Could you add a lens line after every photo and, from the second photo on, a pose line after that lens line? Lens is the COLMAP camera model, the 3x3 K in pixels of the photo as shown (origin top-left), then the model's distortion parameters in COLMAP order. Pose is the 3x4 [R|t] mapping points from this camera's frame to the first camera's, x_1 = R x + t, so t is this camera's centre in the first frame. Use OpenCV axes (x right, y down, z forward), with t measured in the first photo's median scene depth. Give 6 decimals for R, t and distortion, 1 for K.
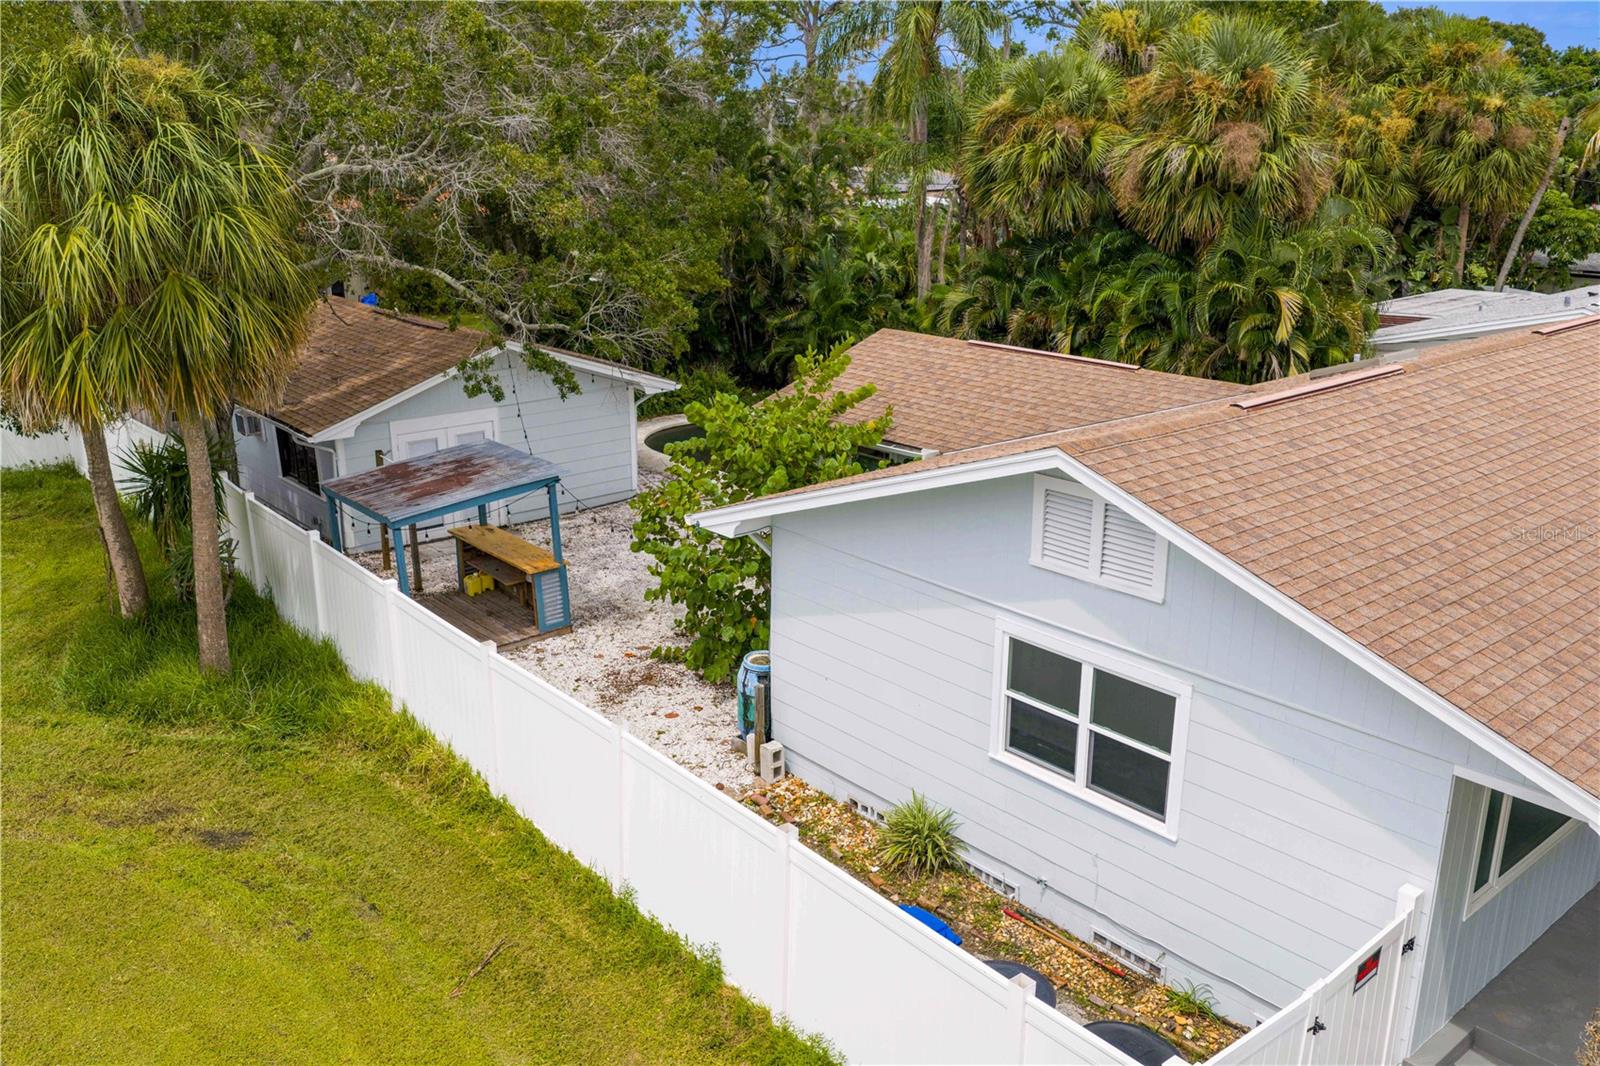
lens RADIAL K [[1266.3, 0, 800.0], [0, 1266.3, 533.0], [0, 0, 1]] dist [-0.001103, -0.002039]
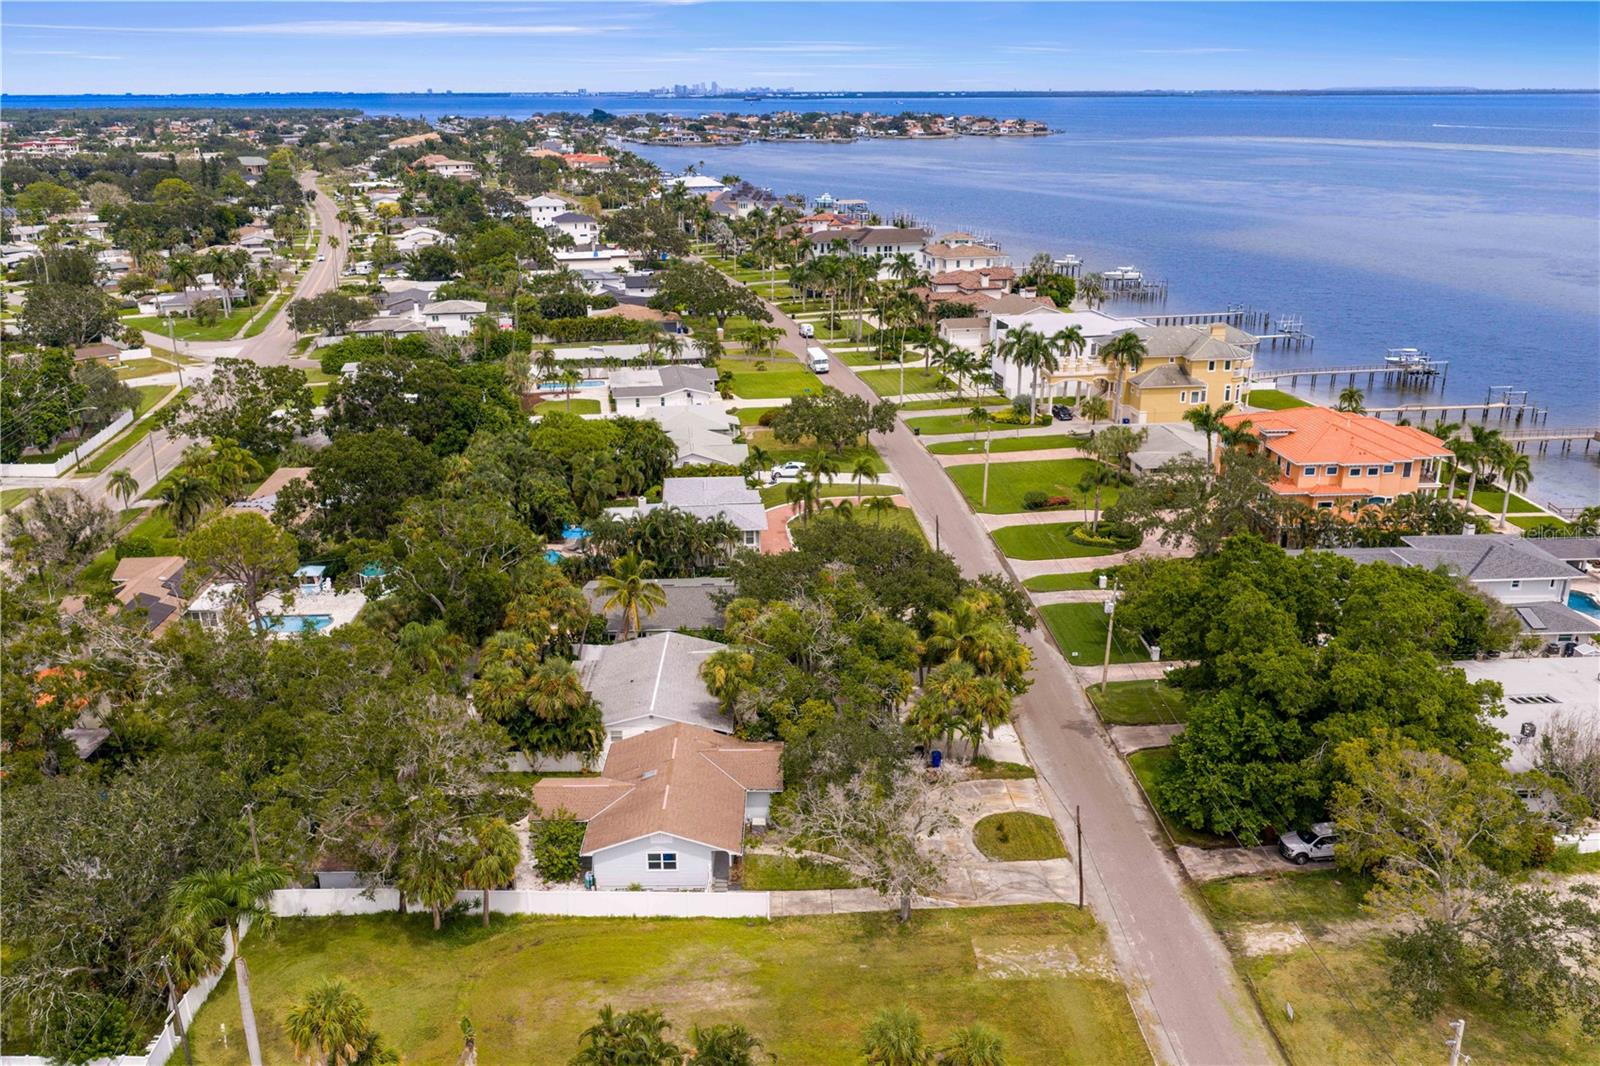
lens RADIAL K [[1266.3, 0, 800.0], [0, 1266.3, 533.0], [0, 0, 1]] dist [-0.001103, -0.002039]
pose [[0.638143, -0.223829, 0.736664, -4.030571], [0.220604, 0.969848, 0.103580, -2.163648], [-0.737636, 0.096412, 0.668280, -4.435770]]
